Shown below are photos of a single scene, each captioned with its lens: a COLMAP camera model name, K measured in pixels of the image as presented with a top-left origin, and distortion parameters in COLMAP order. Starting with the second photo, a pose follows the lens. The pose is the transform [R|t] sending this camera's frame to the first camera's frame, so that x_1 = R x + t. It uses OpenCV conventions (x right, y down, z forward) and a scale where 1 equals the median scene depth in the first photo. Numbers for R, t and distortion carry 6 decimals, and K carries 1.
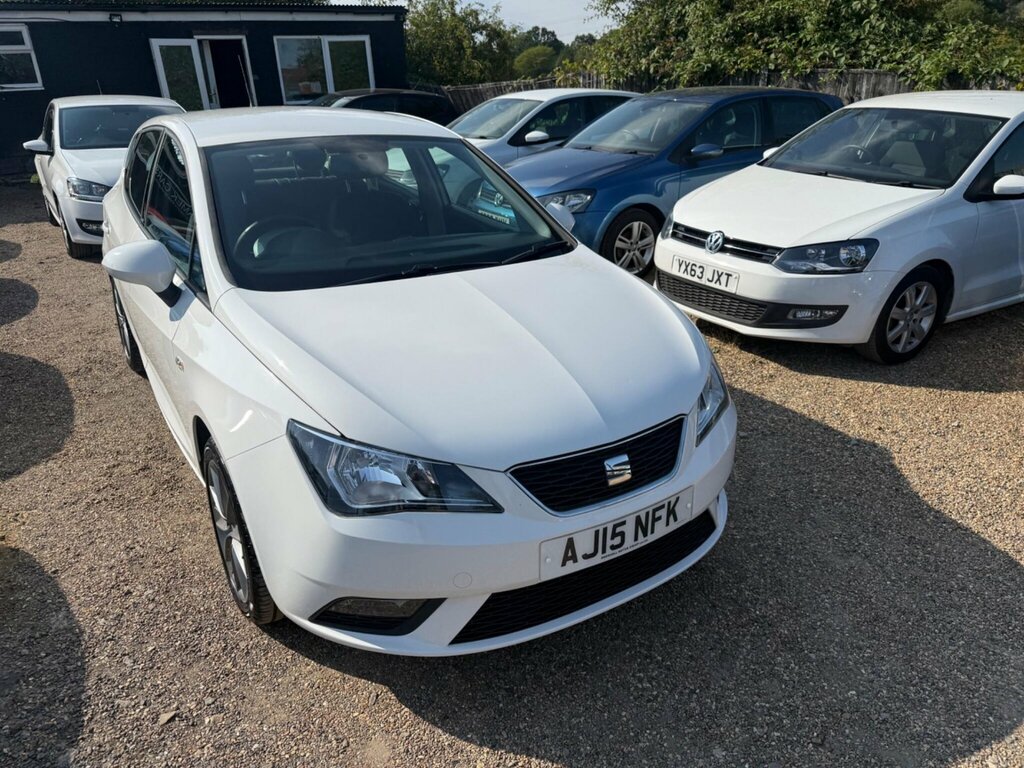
lens RADIAL K [[743.9, 0, 508.6], [0, 743.9, 374.9], [0, 0, 1]] dist [0.009213, -0.020772]
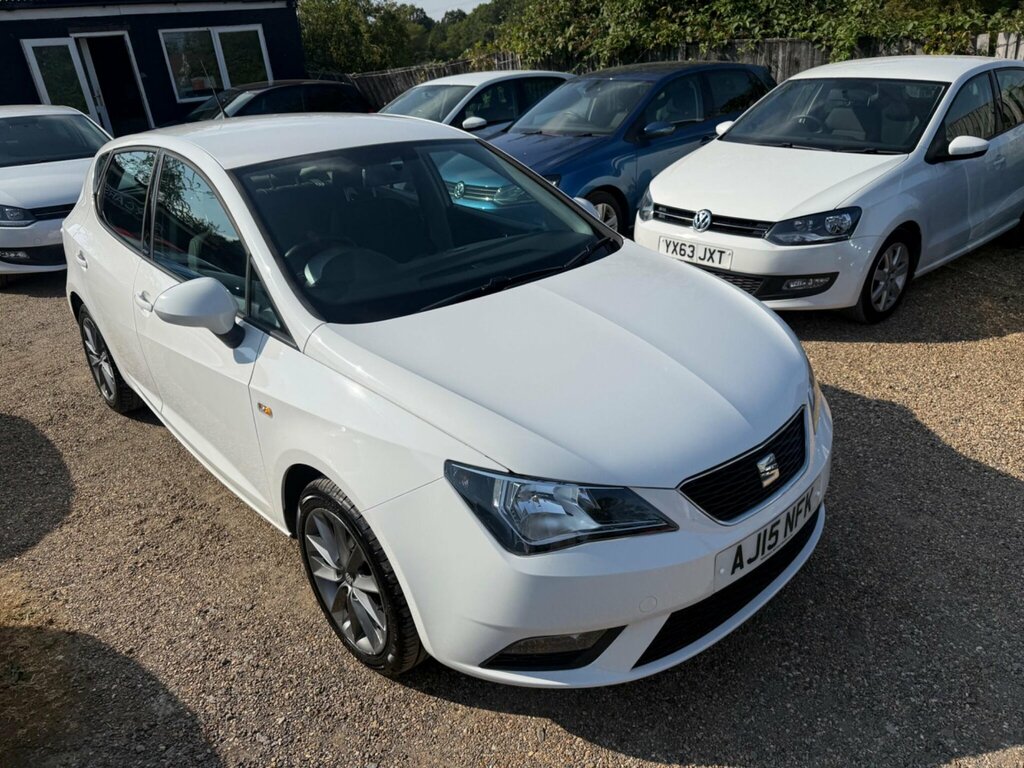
lens RADIAL K [[740.8, 0, 507.4], [0, 740.8, 372.2], [0, 0, 1]] dist [-0.000838, -0.008906]
pose [[0.984594, -0.108835, 0.136858, -0.167749], [0.105113, 0.993874, 0.034153, -0.039400], [-0.139736, -0.019241, 0.990002, 0.032317]]
